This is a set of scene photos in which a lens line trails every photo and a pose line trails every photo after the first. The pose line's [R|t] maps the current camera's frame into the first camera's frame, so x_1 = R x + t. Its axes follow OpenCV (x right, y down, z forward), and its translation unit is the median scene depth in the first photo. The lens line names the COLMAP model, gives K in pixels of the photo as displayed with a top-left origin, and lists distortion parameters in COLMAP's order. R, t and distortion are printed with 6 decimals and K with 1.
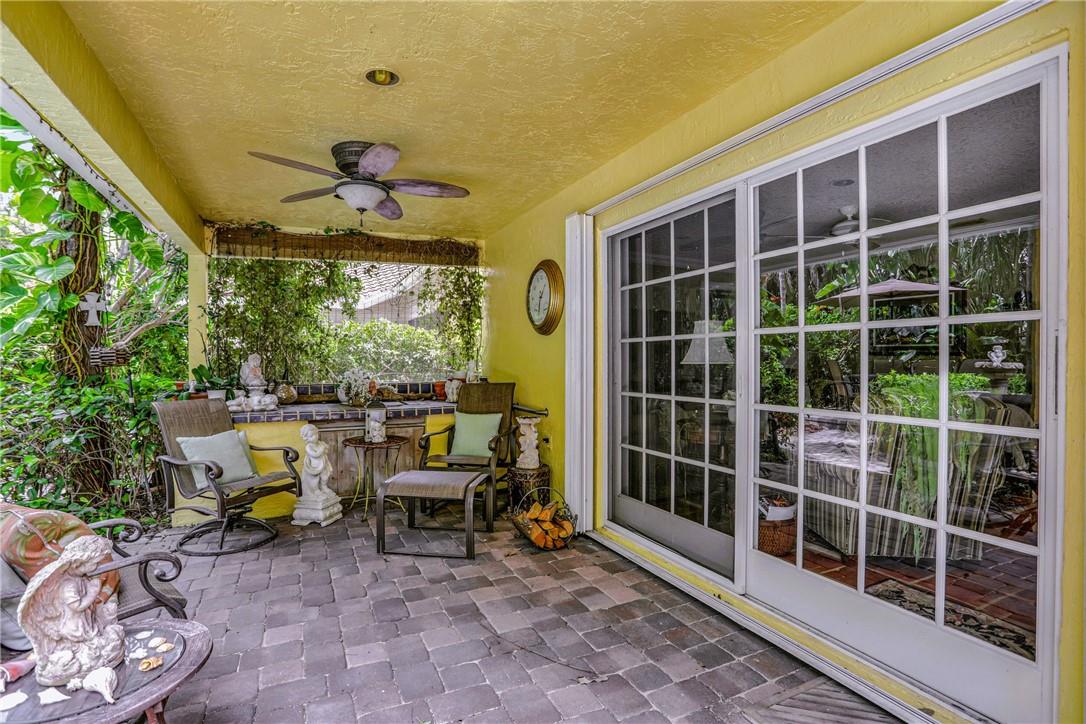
lens RADIAL K [[536.2, 0, 543.0], [0, 536.2, 362.0], [0, 0, 1]] dist [-0.027419, 0.000657]
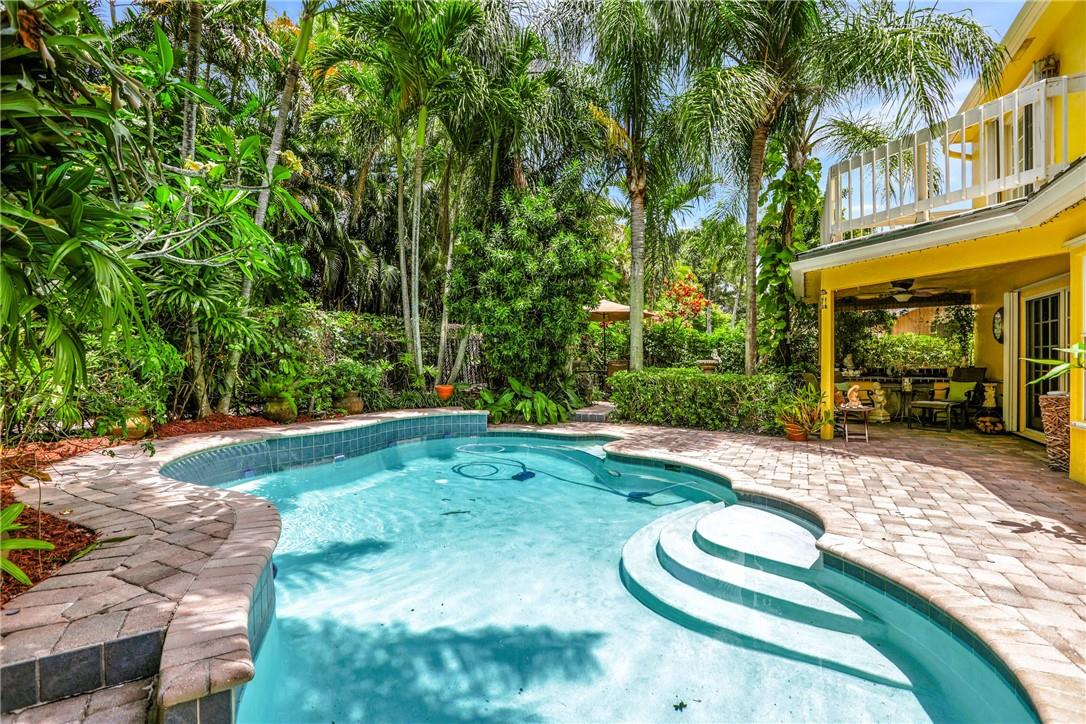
lens RADIAL K [[536.2, 0, 543.0], [0, 536.2, 362.0], [0, 0, 1]] dist [-0.027419, 0.000657]
pose [[0.629295, 0.004892, -0.777151, 0.461675], [-0.006089, 0.999981, 0.001364, 0.027484], [0.777142, 0.003874, 0.629313, -1.618991]]
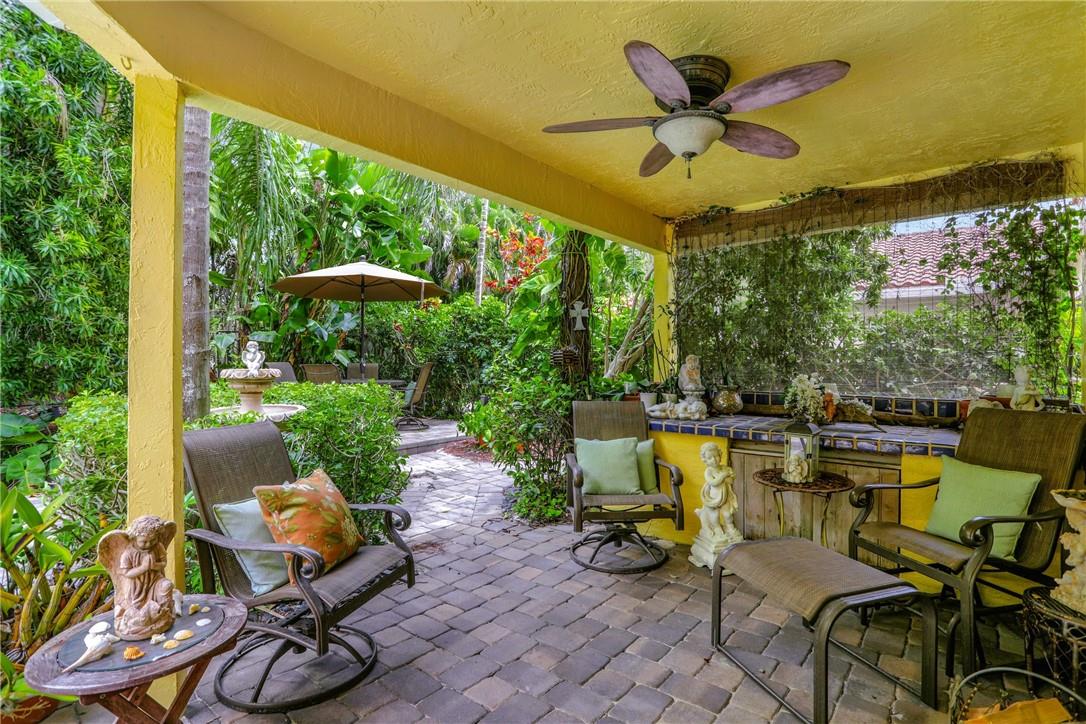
lens RADIAL K [[546.8, 0, 539.7], [0, 546.8, 348.7], [0, 0, 1]] dist [-0.059203, 0.034205]
pose [[0.446916, -0.009751, -0.894523, 0.164024], [-0.013620, 0.999751, -0.017703, -0.005894], [0.894472, 0.020096, 0.446671, 0.370247]]
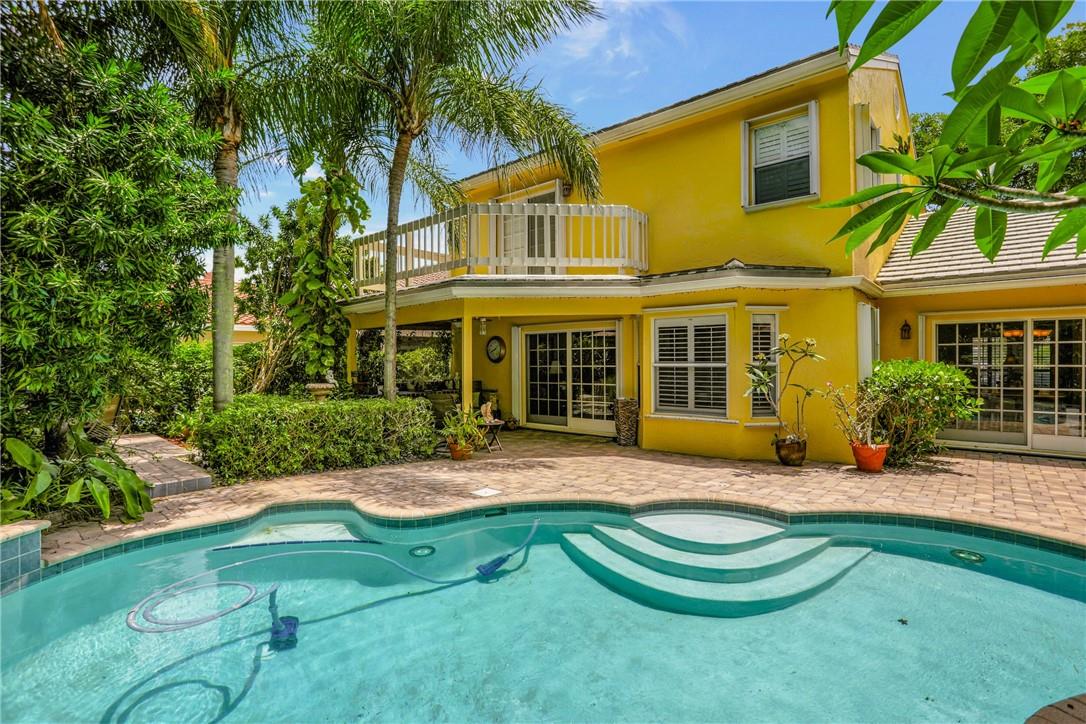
lens RADIAL K [[536.2, 0, 543.0], [0, 536.2, 362.0], [0, 0, 1]] dist [-0.027419, 0.000657]
pose [[0.909420, -0.006649, 0.415826, -0.958399], [0.008034, 0.999966, -0.001582, -0.050276], [-0.415801, 0.004779, 0.909443, -1.682329]]
